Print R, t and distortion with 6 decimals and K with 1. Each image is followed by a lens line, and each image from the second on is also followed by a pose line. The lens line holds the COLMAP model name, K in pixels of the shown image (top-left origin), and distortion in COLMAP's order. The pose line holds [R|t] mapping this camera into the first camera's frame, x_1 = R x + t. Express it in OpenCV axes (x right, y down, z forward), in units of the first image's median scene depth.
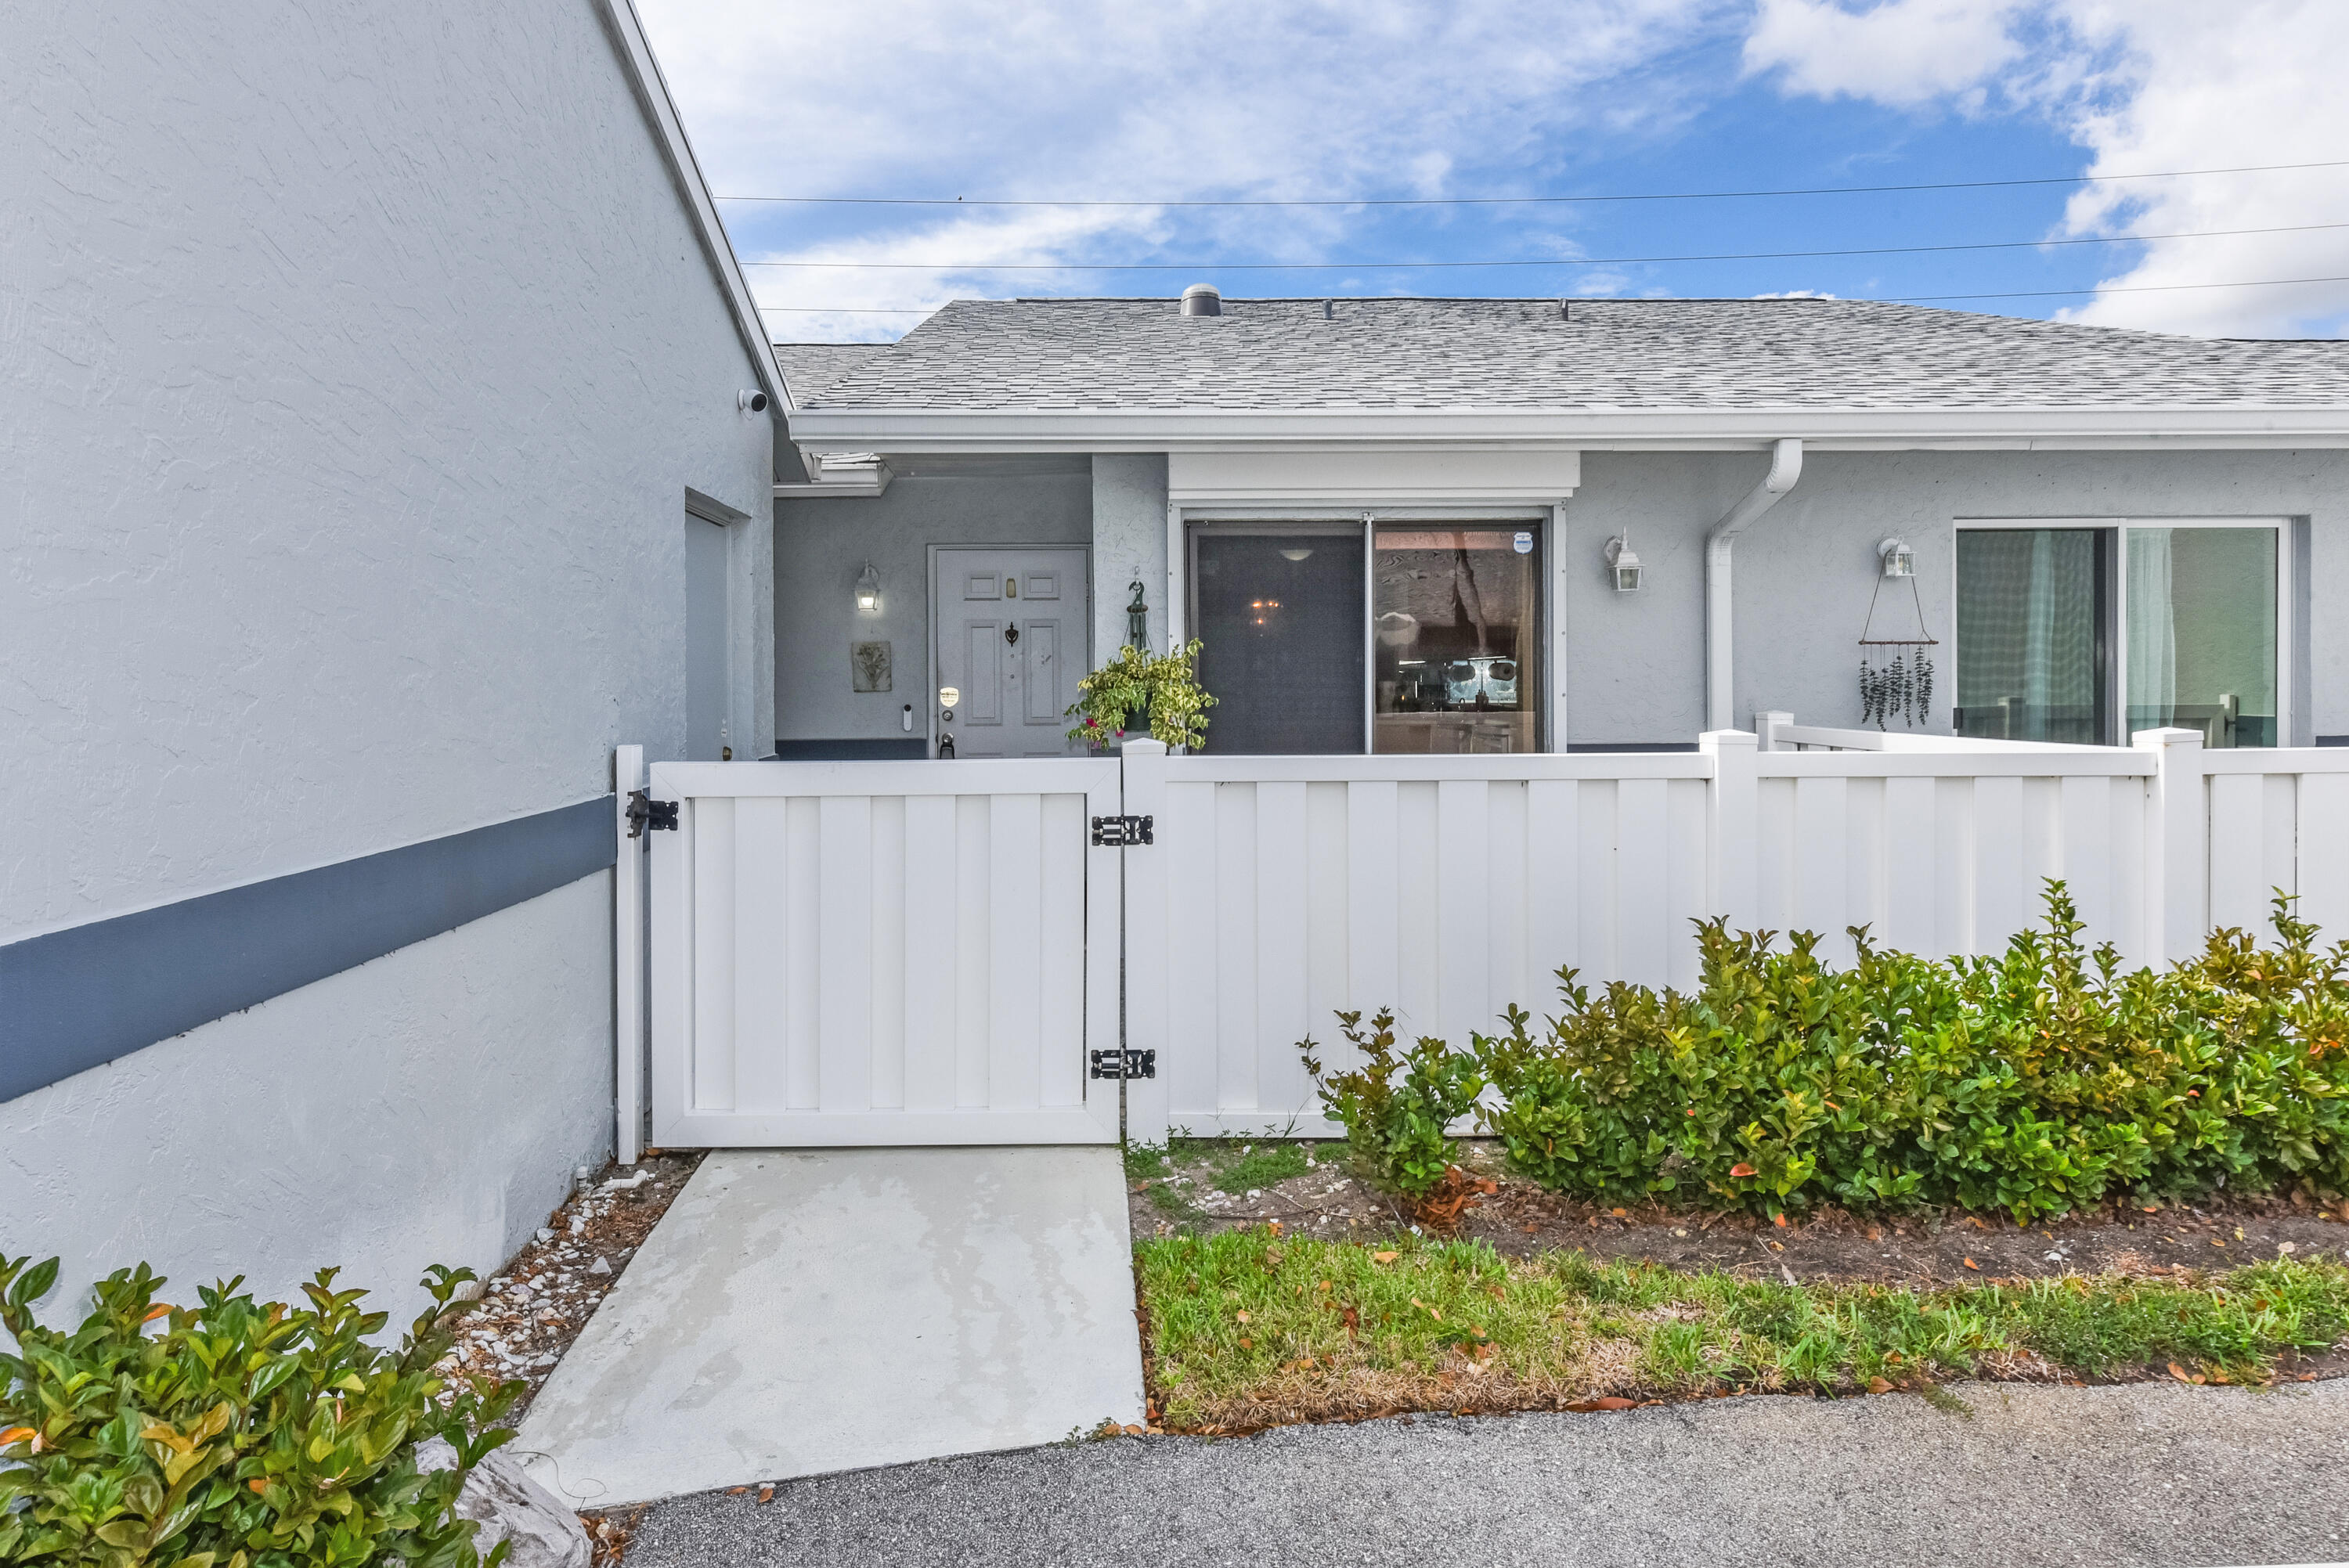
lens RADIAL K [[1265.9, 0, 1107.3], [0, 1265.9, 709.0], [0, 0, 1]] dist [0.013449, -0.000451]
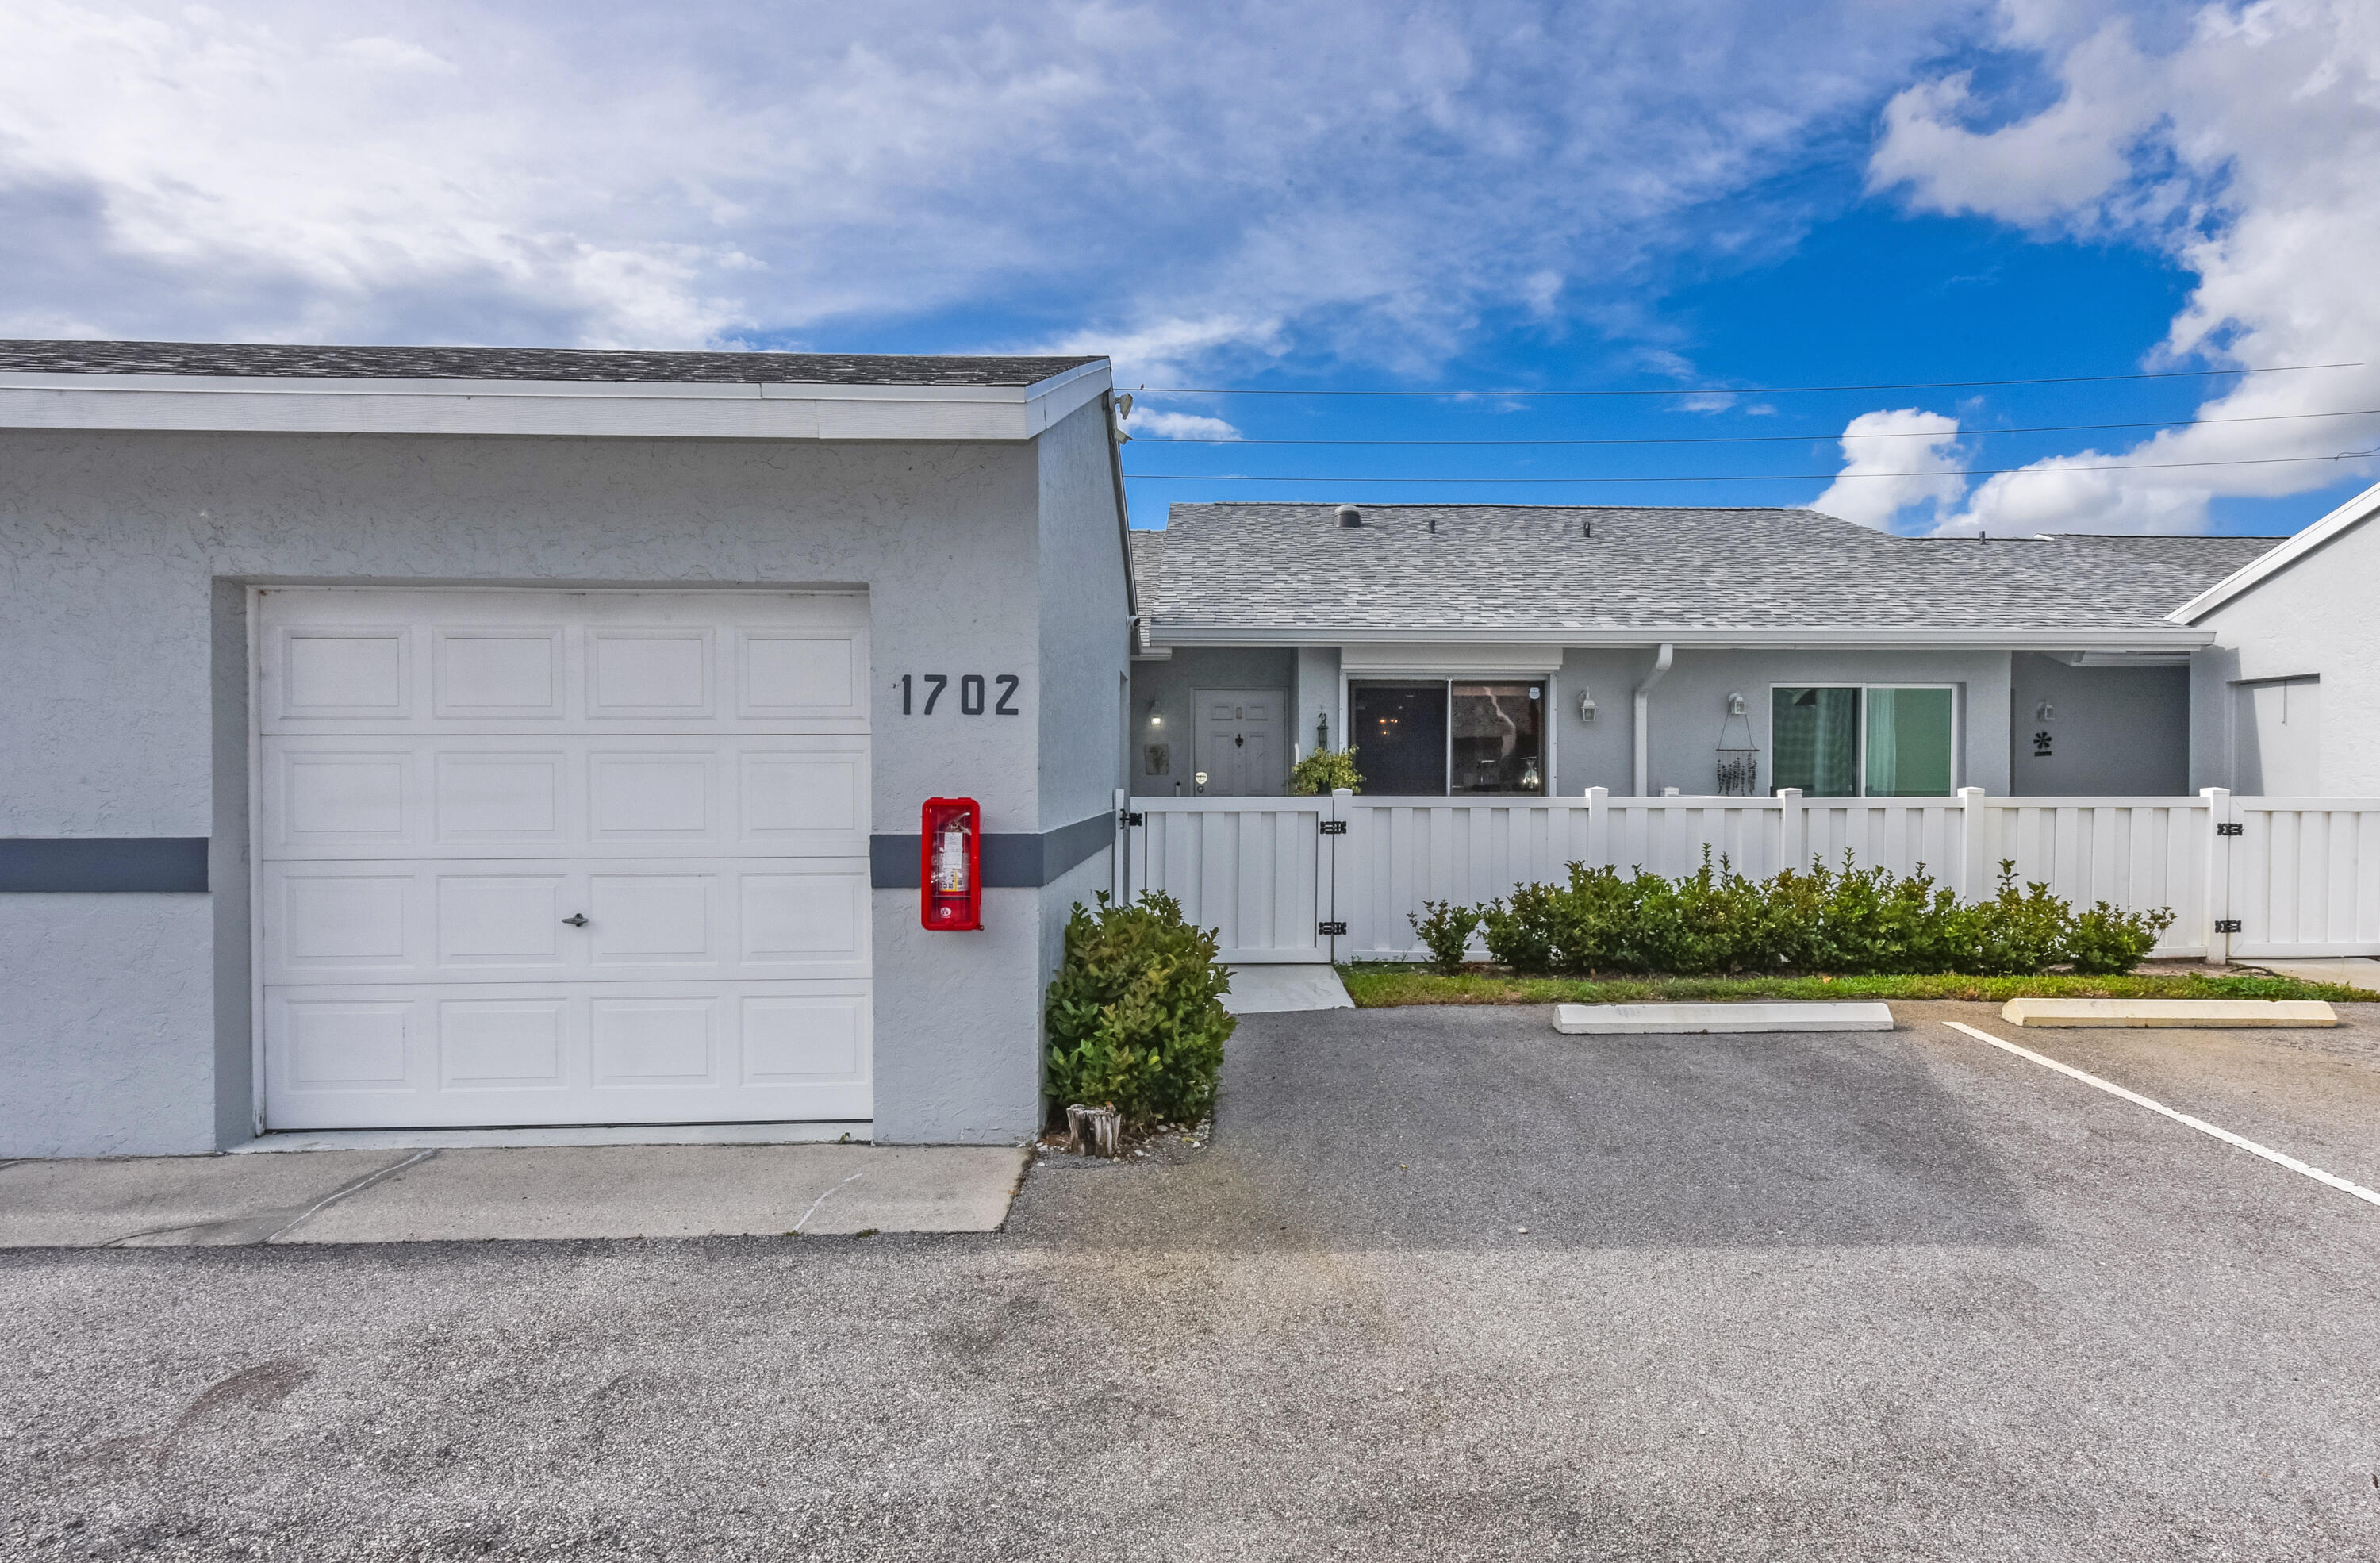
lens RADIAL K [[1313.8, 0, 1238.2], [0, 1313.8, 793.4], [0, 0, 1]] dist [0.006427, -0.002778]
pose [[0.999795, 0.008854, 0.018197, -0.125554], [-0.008555, 0.999828, -0.016432, 0.045293], [-0.018339, 0.016273, 0.999699, -0.853313]]
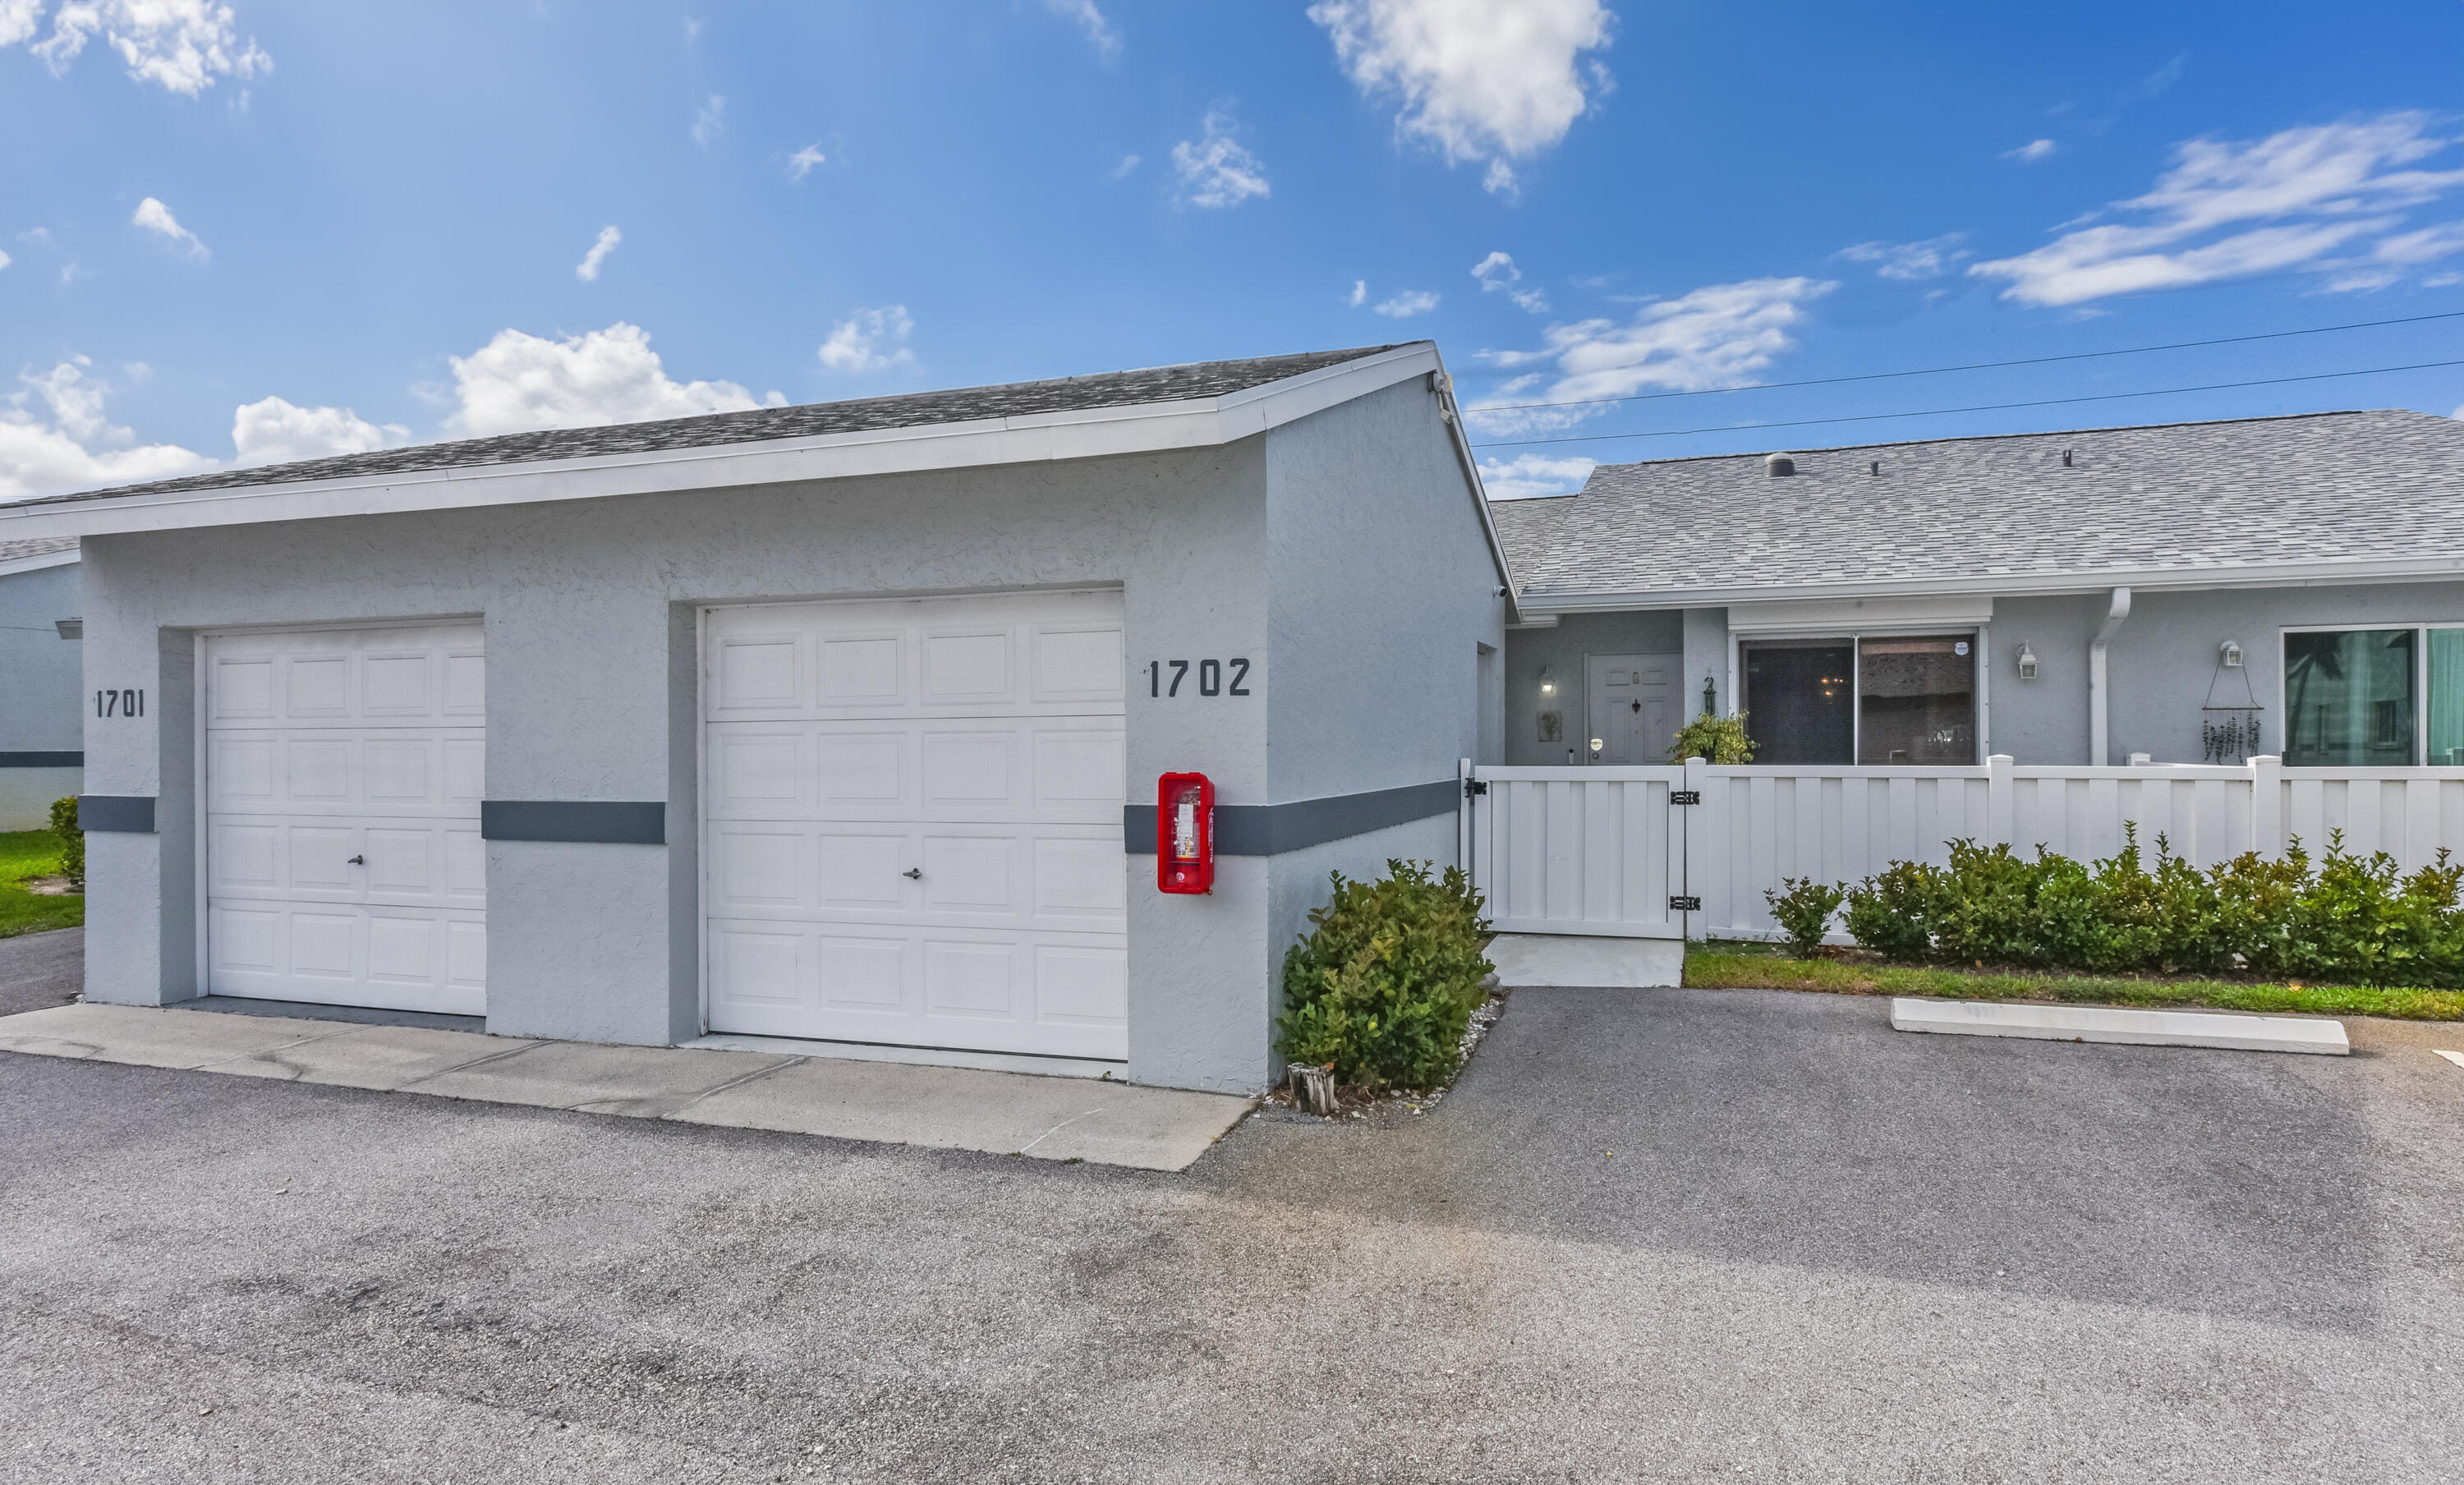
lens RADIAL K [[1297.1, 0, 1284.0], [0, 1297.1, 732.6], [0, 0, 1]] dist [0.005863, -0.002356]
pose [[0.941430, -0.000011, -0.337209, 0.071640], [-0.010760, 0.999490, -0.030075, 0.034965], [0.337037, 0.031942, 0.940949, -0.843784]]
